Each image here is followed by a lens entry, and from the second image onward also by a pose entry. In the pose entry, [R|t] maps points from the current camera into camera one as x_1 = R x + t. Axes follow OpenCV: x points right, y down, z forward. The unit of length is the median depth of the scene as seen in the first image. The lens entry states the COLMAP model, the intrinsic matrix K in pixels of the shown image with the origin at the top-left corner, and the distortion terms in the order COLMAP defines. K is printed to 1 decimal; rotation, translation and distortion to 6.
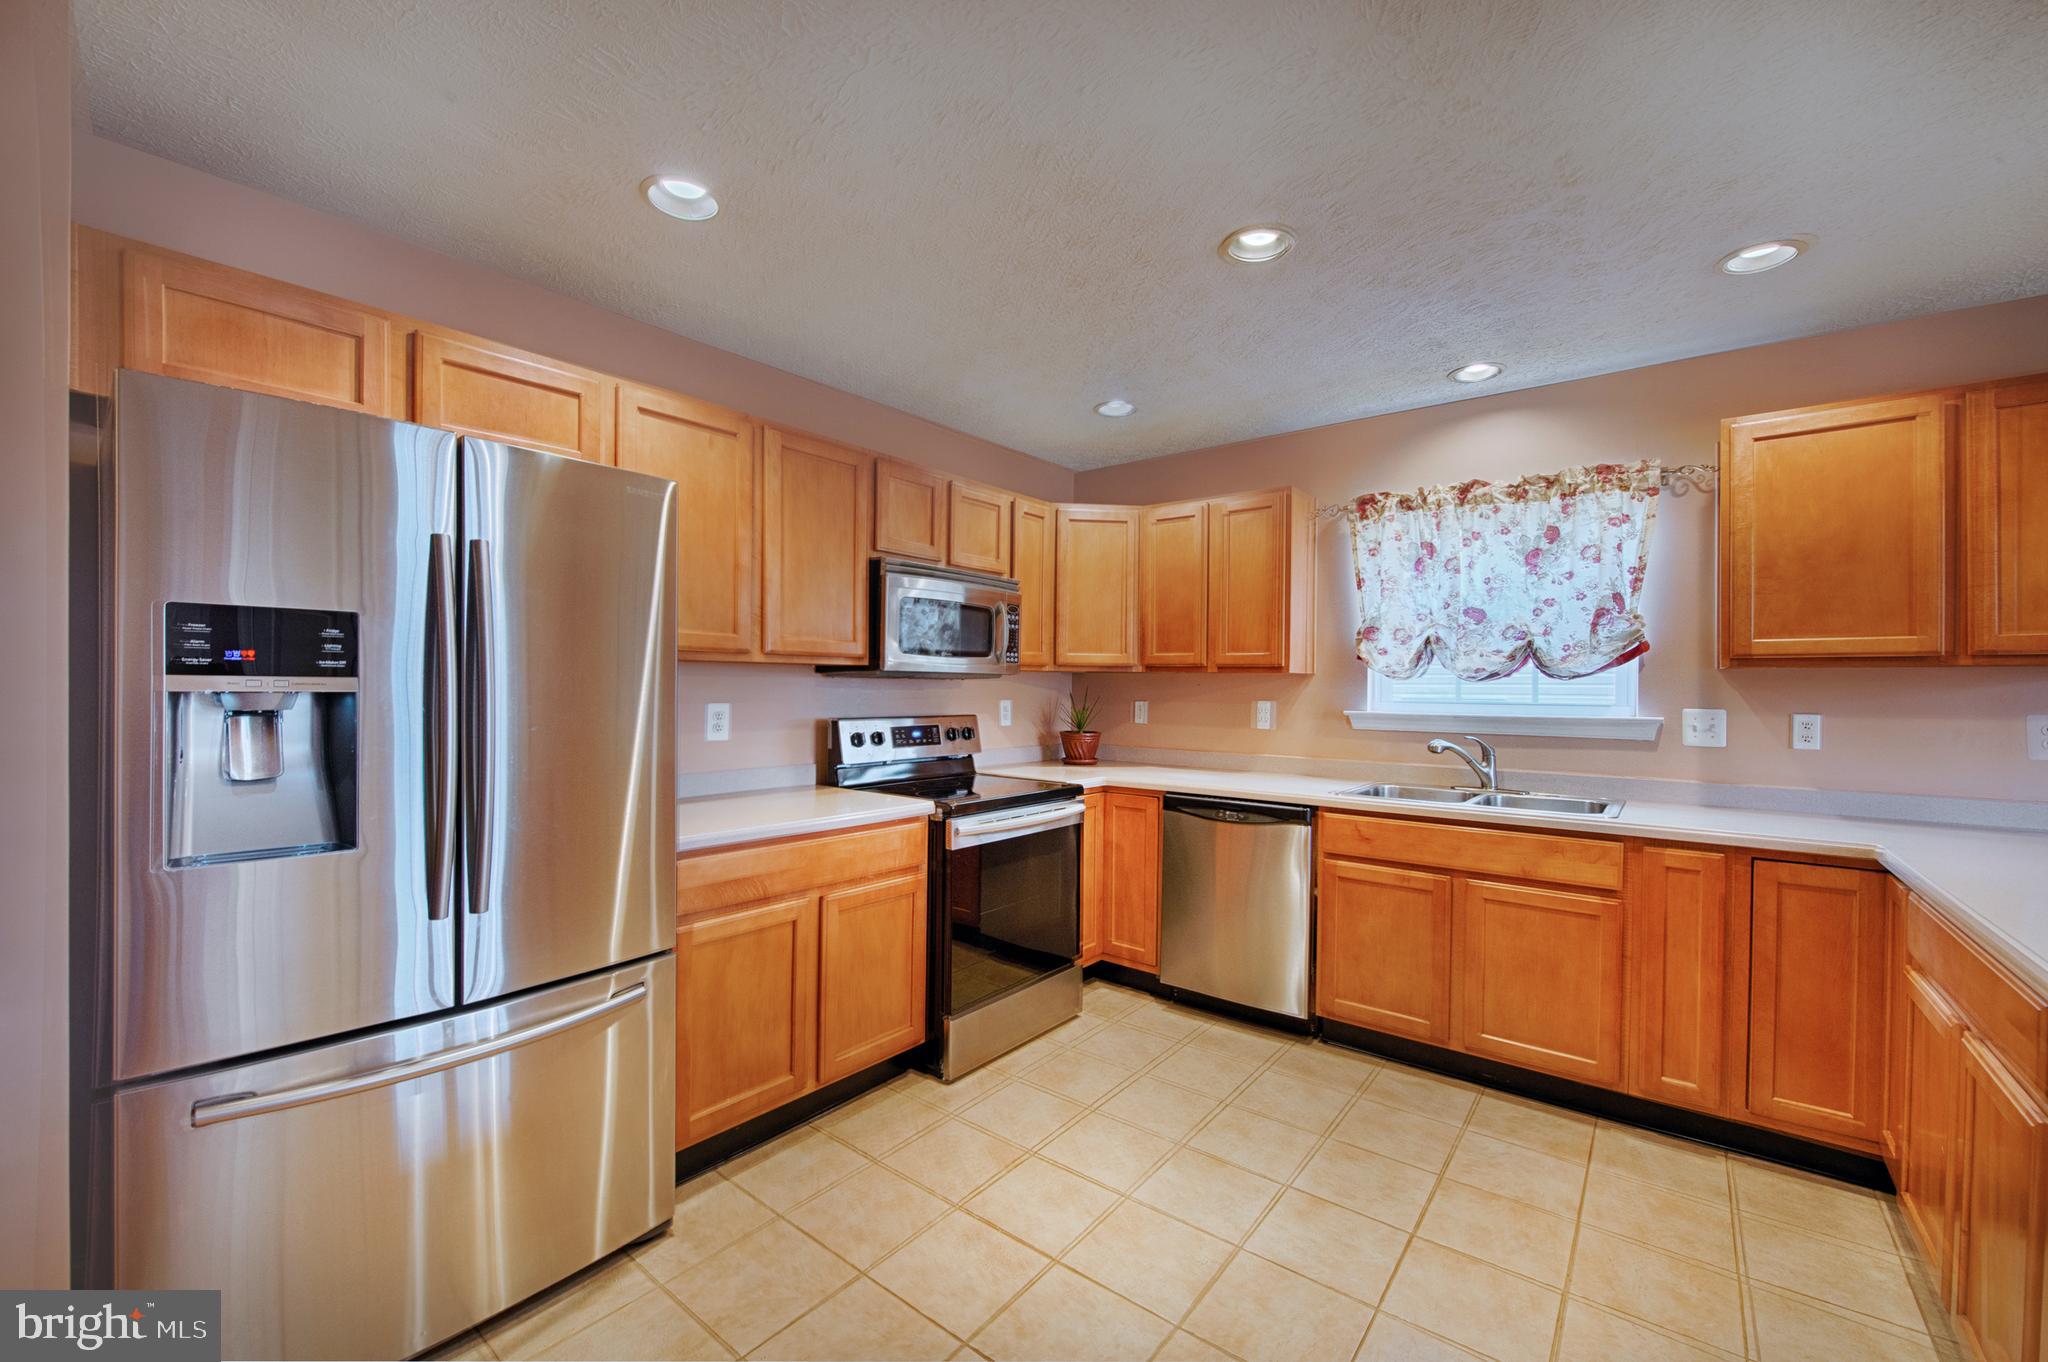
lens RADIAL K [[812.7, 0, 1007.7], [0, 812.7, 676.1], [0, 0, 1]] dist [0.001903, 0.000301]
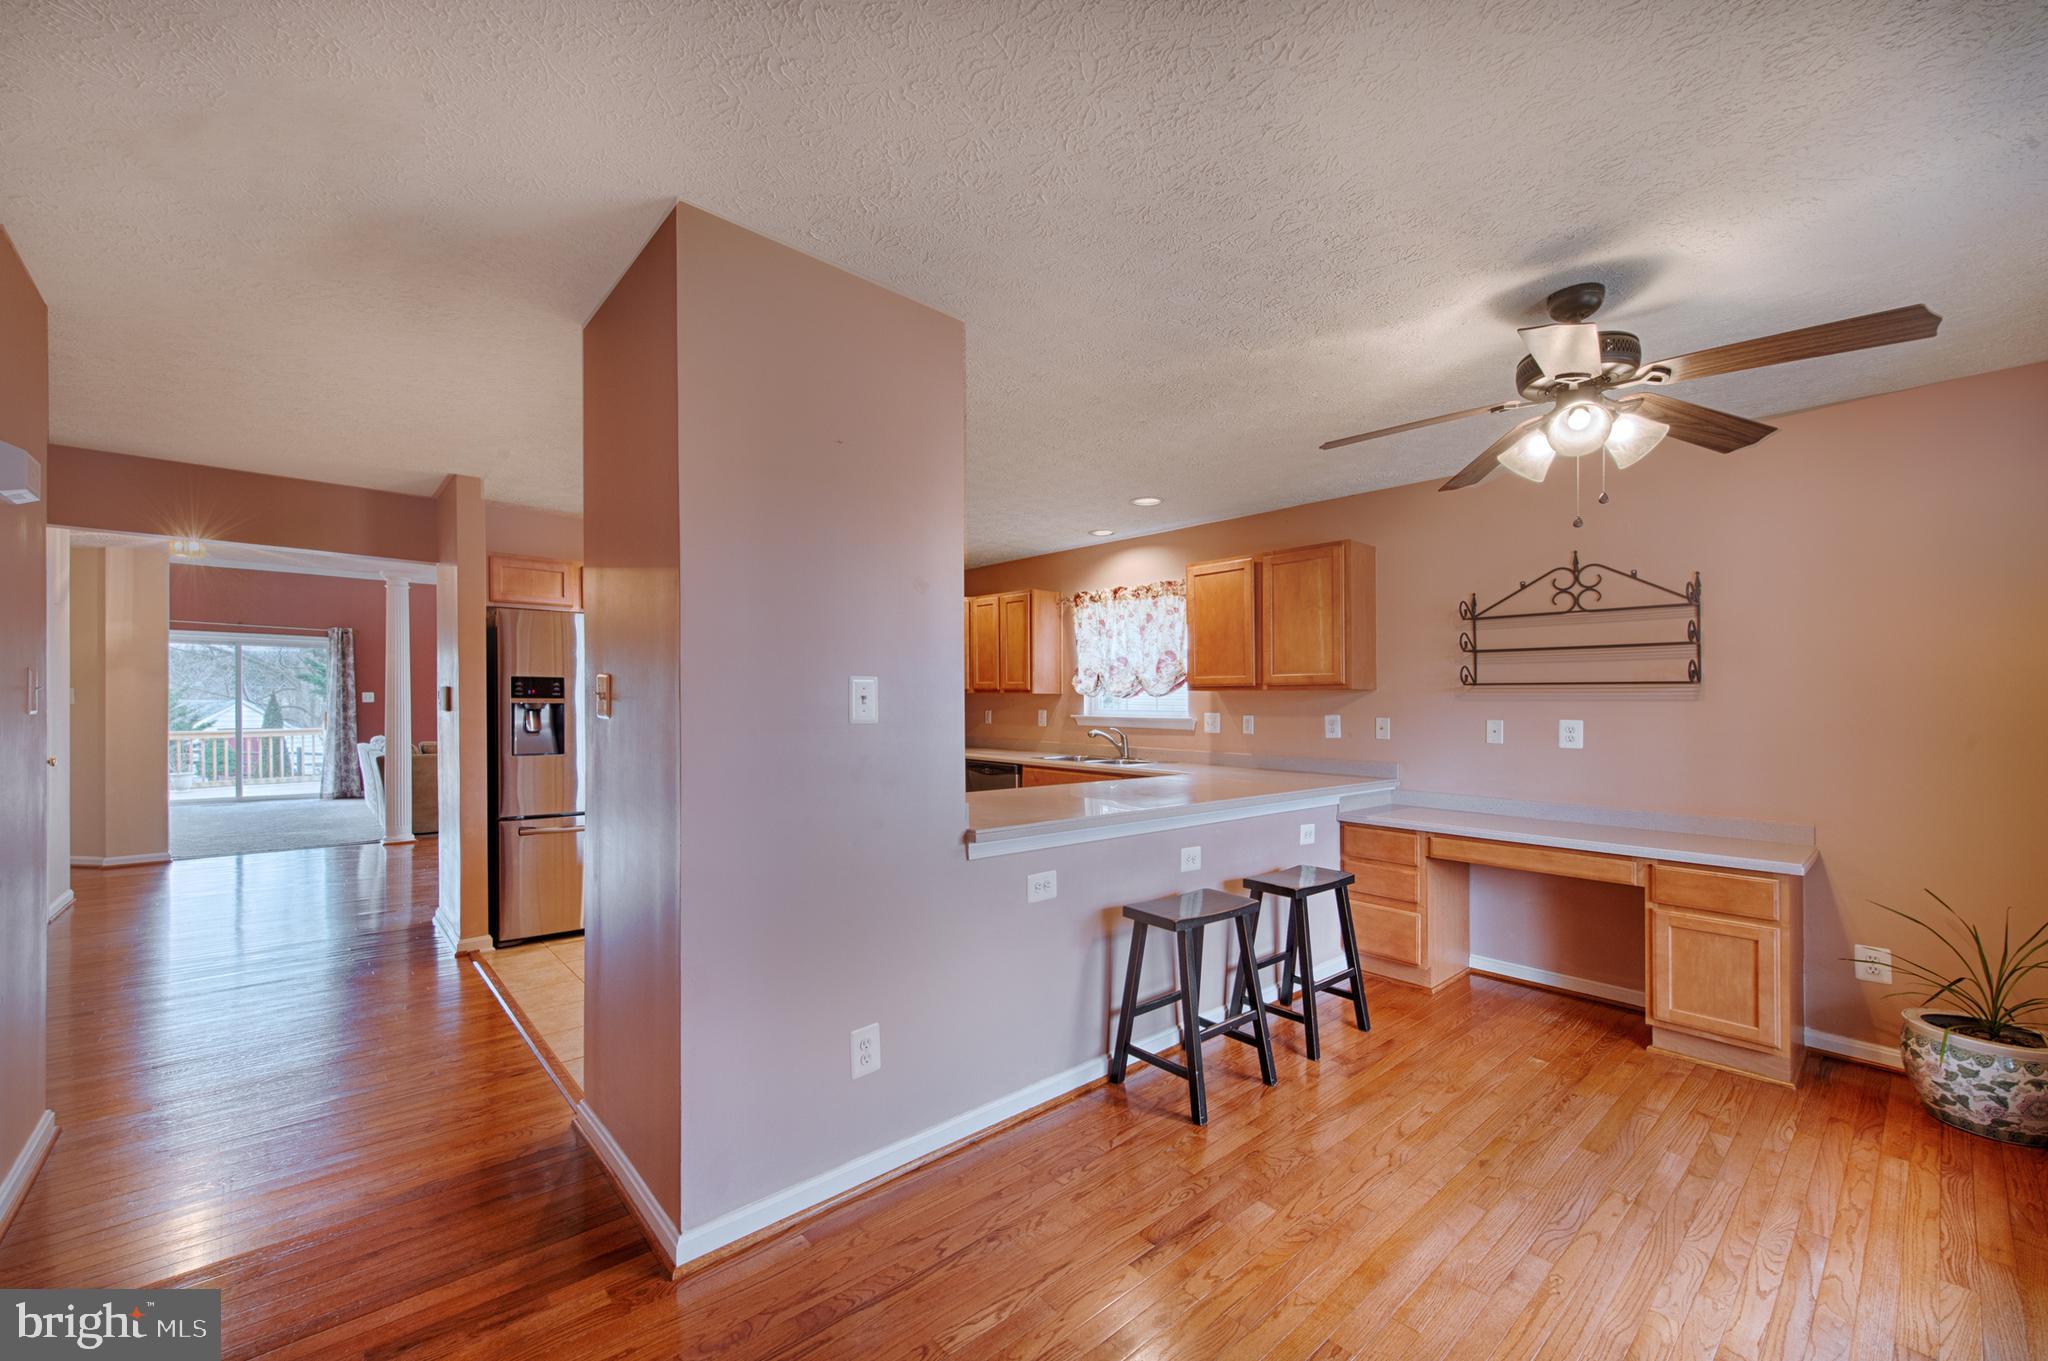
lens RADIAL K [[812.7, 0, 1030.7], [0, 812.7, 697.7], [0, 0, 1]] dist [0.001903, 0.000301]
pose [[0.987225, -0.002510, -0.159313, 0.701101], [0.003574, 0.999973, 0.006390, -0.006929], [0.159293, -0.006878, 0.987207, -0.857045]]
